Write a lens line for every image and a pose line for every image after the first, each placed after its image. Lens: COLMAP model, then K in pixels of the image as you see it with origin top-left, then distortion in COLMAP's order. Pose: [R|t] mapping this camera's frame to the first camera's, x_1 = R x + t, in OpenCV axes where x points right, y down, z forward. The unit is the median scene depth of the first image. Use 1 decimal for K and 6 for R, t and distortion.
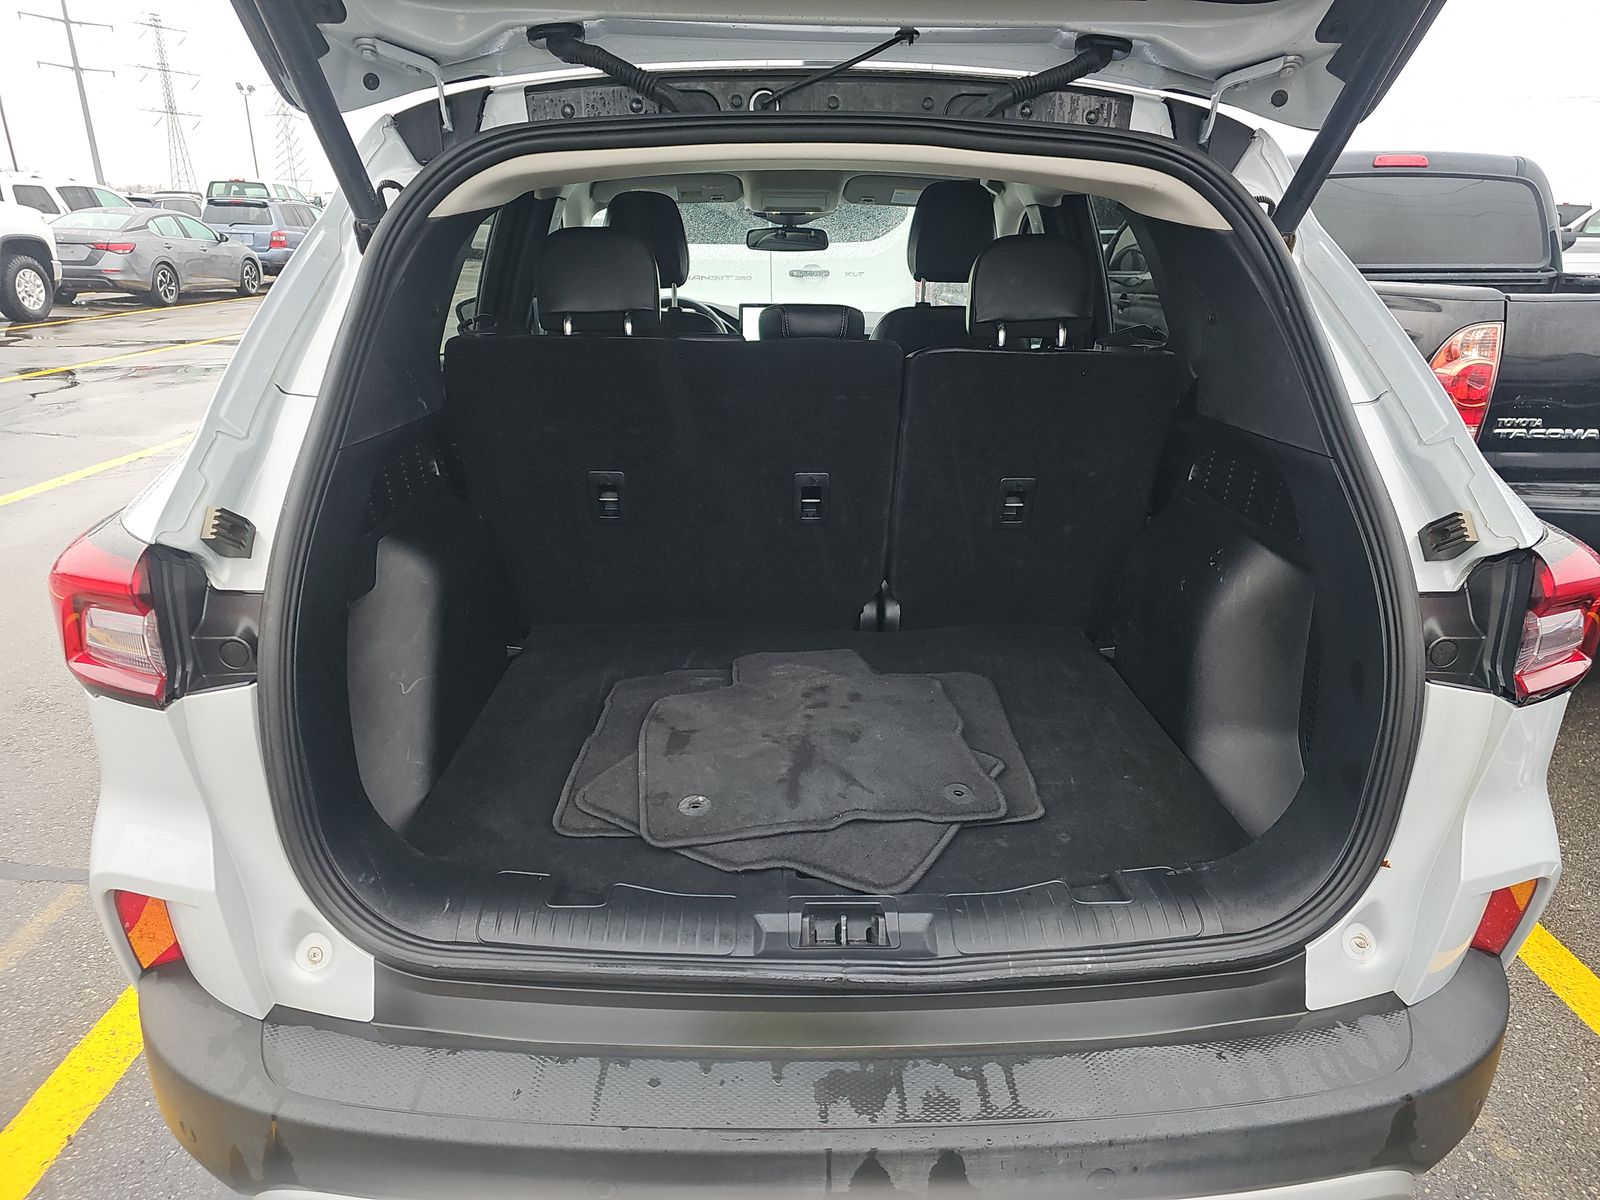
lens RADIAL K [[1053.8, 0, 804.6], [0, 1053.8, 647.1], [0, 0, 1]] dist [0.015930, -0.002355]
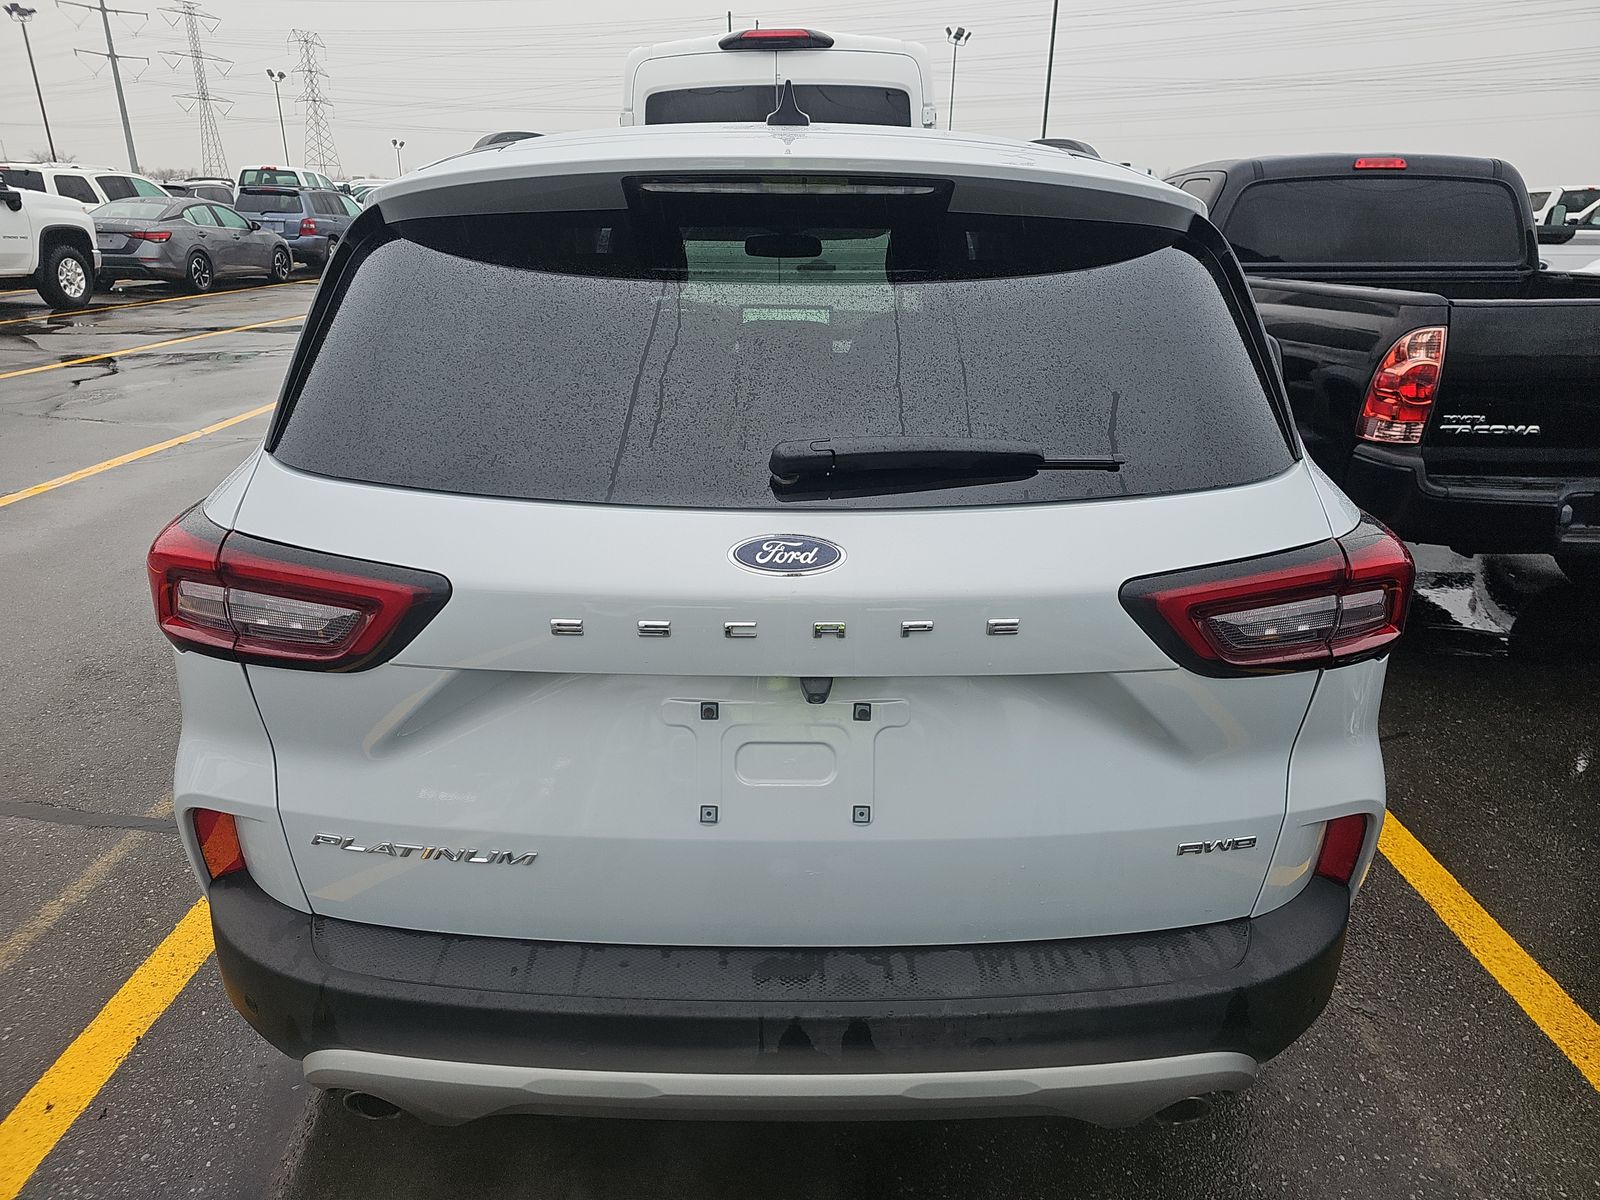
lens RADIAL K [[1055.5, 0, 799.5], [0, 1055.5, 630.1], [0, 0, 1]] dist [0.023318, -0.008203]
pose [[0.999675, 0.007495, -0.024372, 0.011808], [-0.007507, 0.999972, -0.000399, 0.002164], [0.024368, 0.000582, 0.999703, -0.031154]]
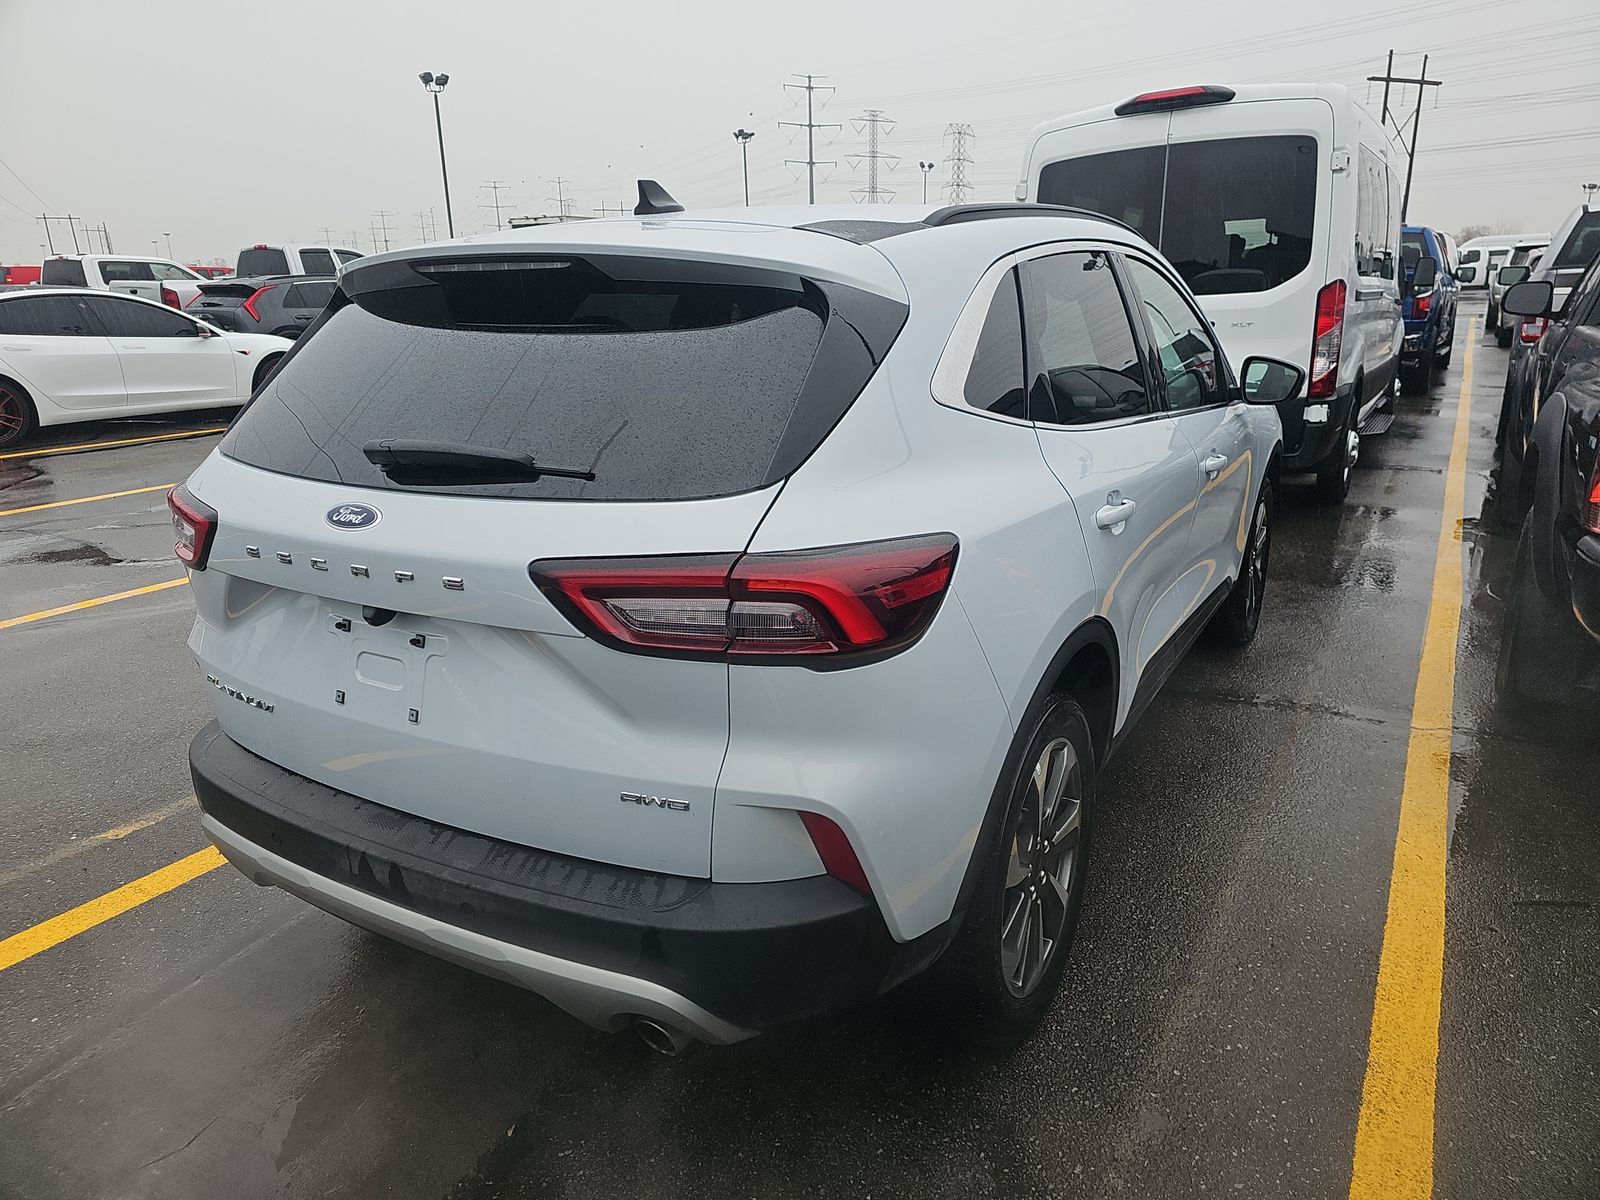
lens RADIAL K [[1053.8, 0, 804.6], [0, 1053.8, 647.1], [0, 0, 1]] dist [0.015930, -0.002355]
pose [[0.844862, 0.144059, -0.515223, 0.189850], [-0.164450, 0.986366, 0.006128, 0.001260], [0.509082, 0.079551, 0.857034, -0.019629]]
